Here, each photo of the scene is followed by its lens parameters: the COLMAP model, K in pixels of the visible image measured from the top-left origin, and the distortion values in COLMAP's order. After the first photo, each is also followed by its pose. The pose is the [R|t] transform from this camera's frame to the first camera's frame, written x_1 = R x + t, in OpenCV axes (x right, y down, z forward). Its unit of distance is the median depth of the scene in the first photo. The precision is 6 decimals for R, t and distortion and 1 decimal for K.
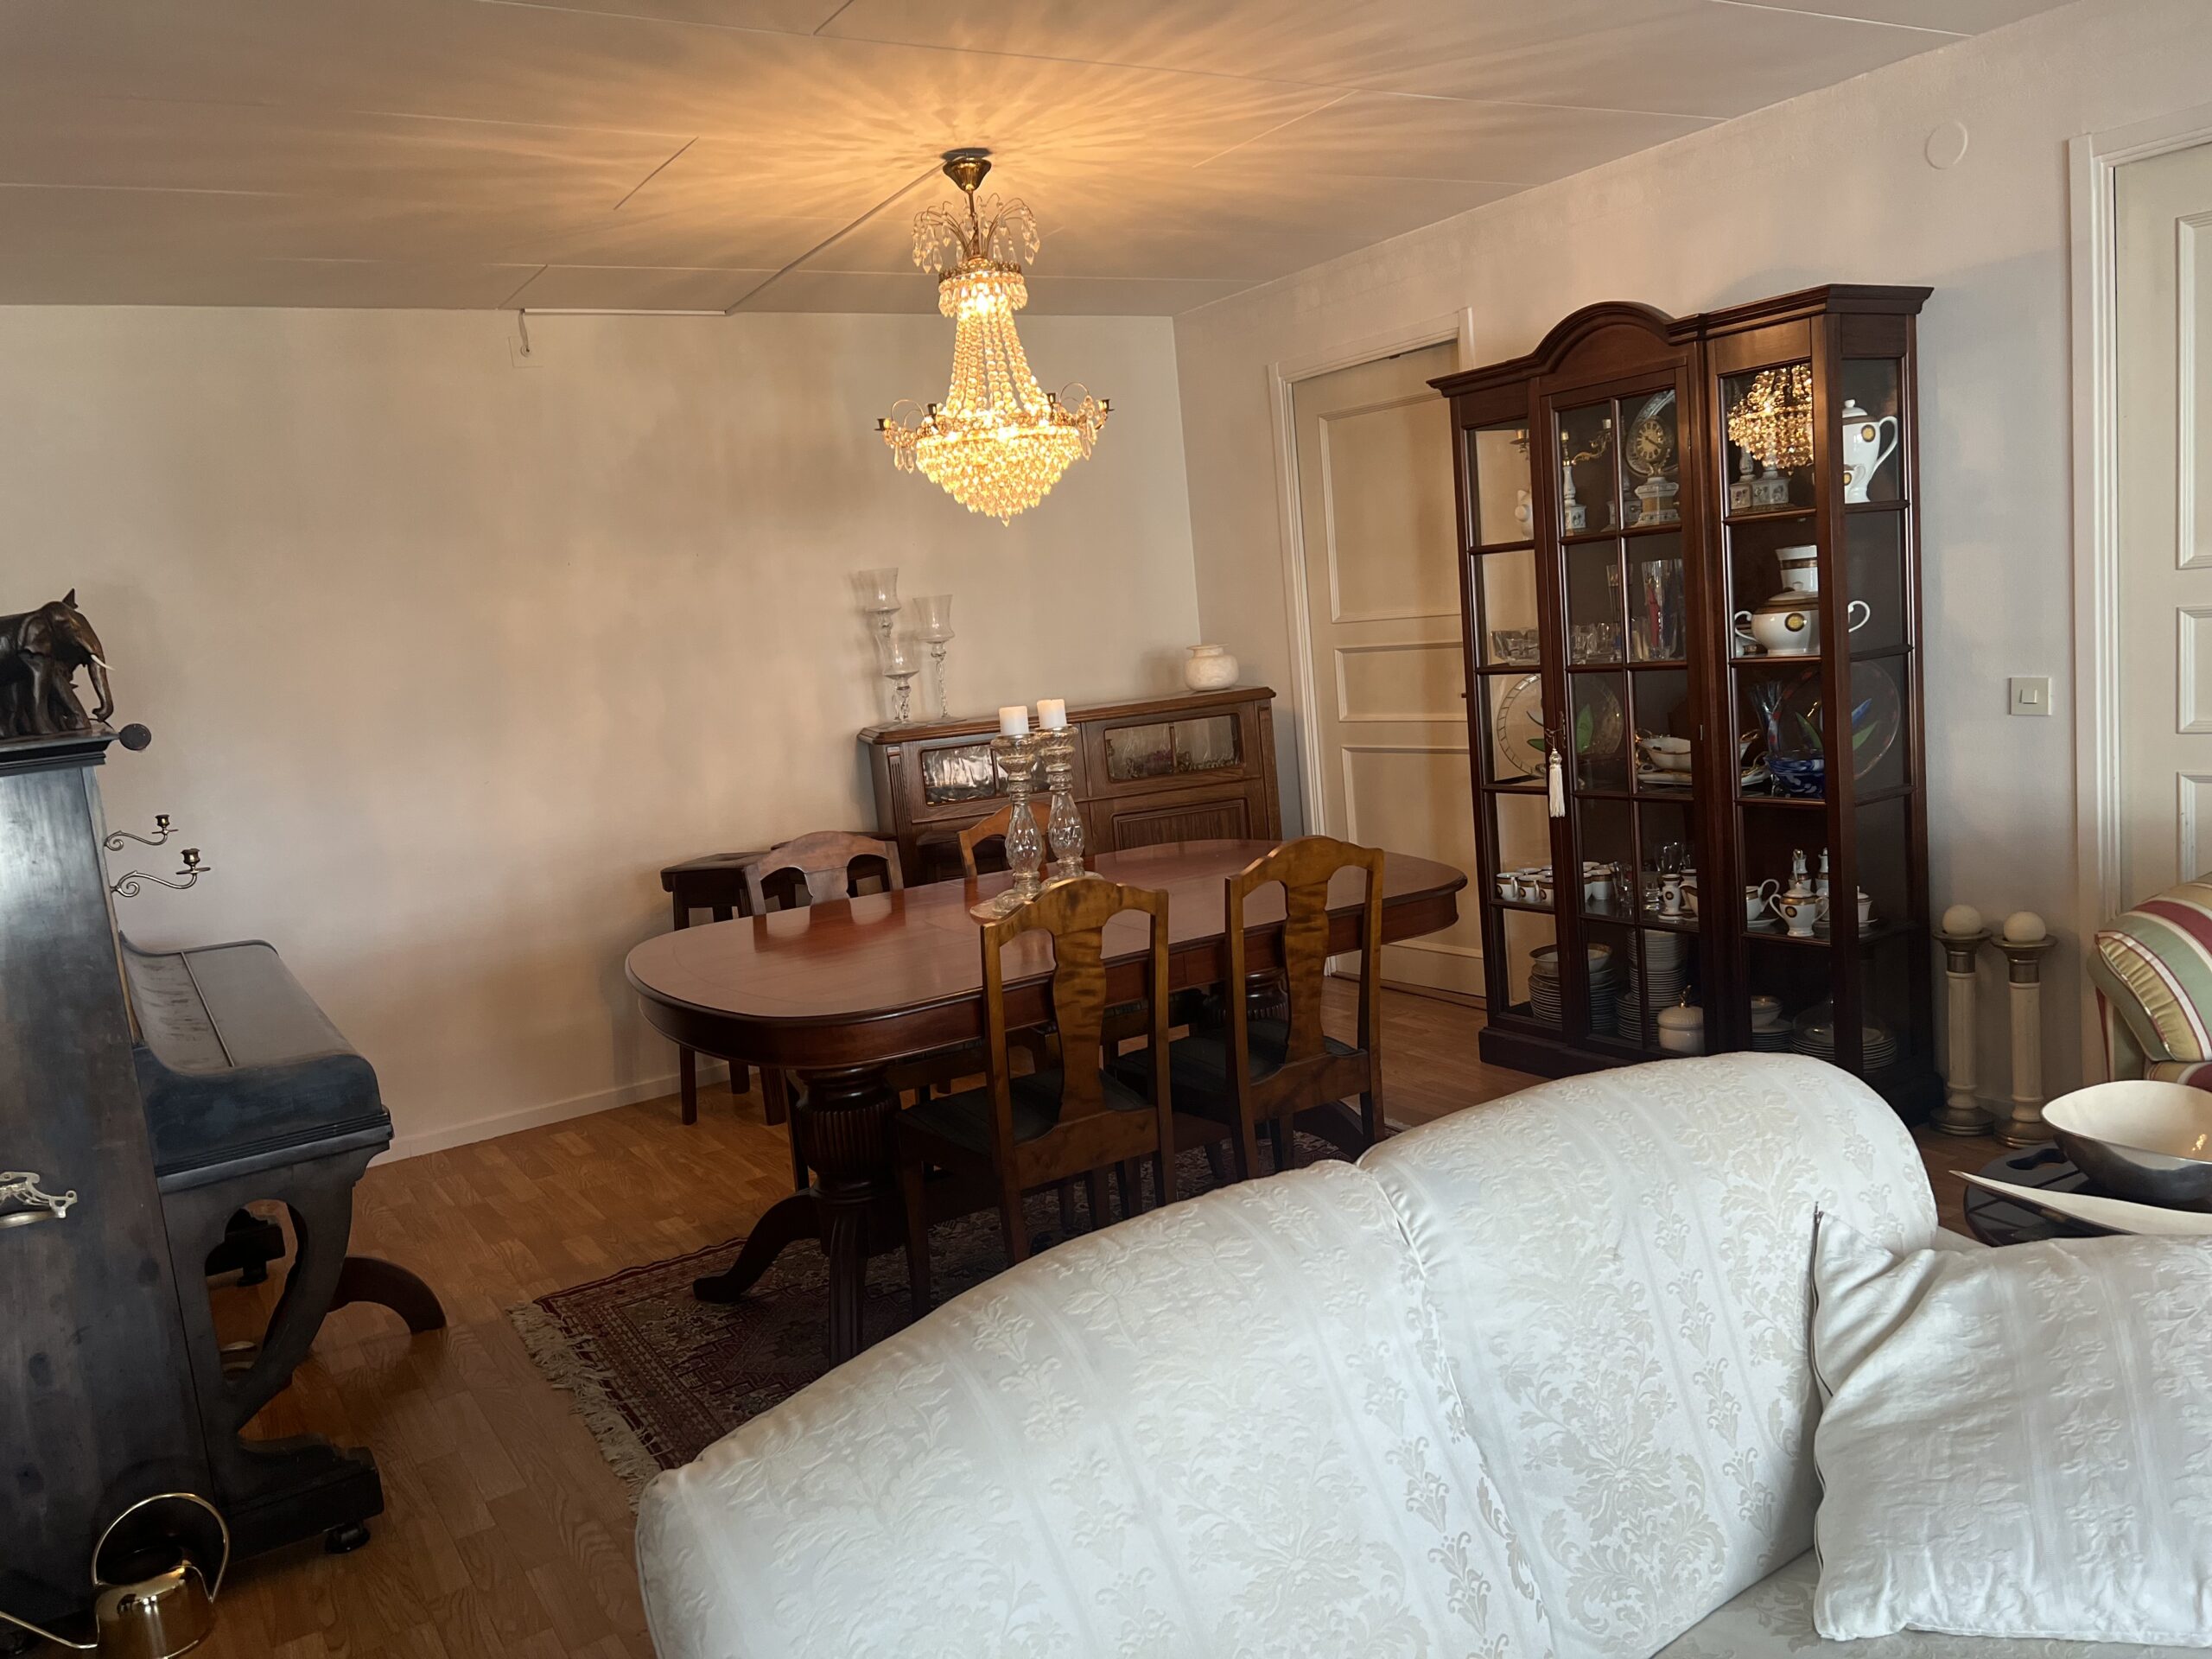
lens RADIAL K [[1662.2, 0, 1103.5], [0, 1662.2, 842.9], [0, 0, 1]] dist [0.088613, -0.141399]
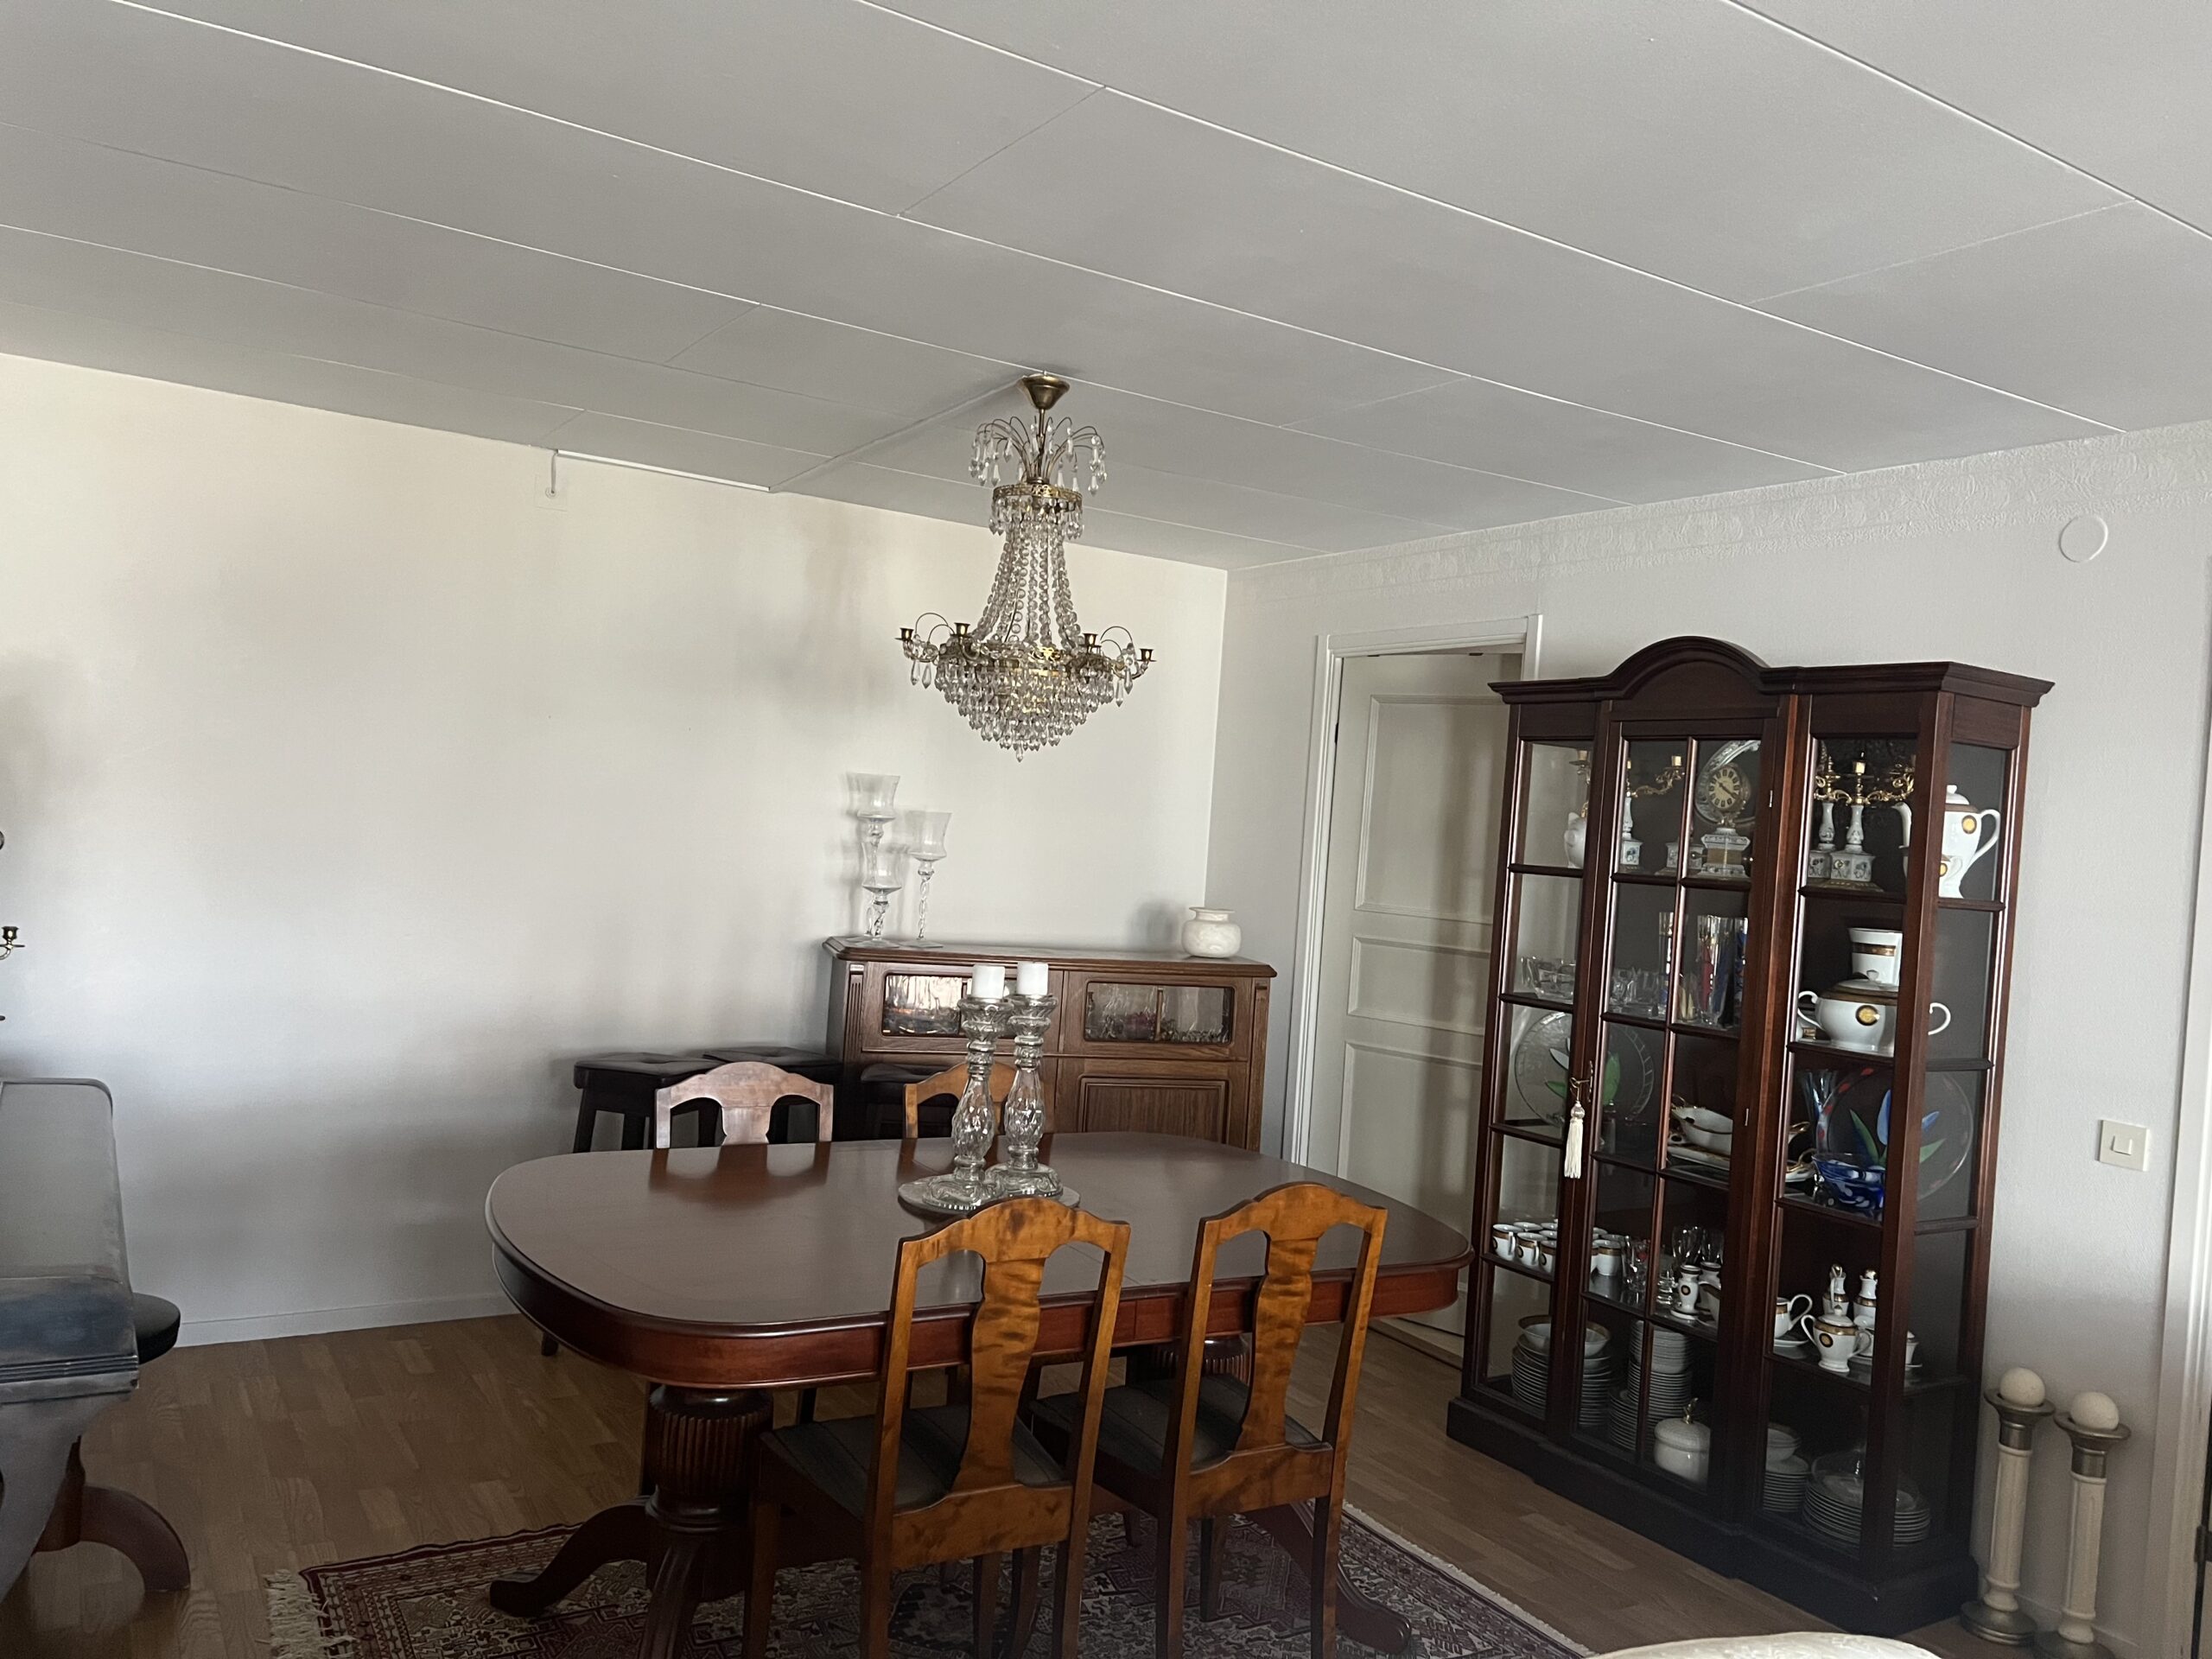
lens RADIAL K [[1663.2, 0, 1114.3], [0, 1663.2, 838.7], [0, 0, 1]] dist [0.048707, -0.052907]
pose [[0.986214, 0.165395, 0.005110, -0.004267], [-0.163230, 0.977442, -0.134025, -0.035525], [-0.027161, 0.131343, 0.990965, 0.106102]]
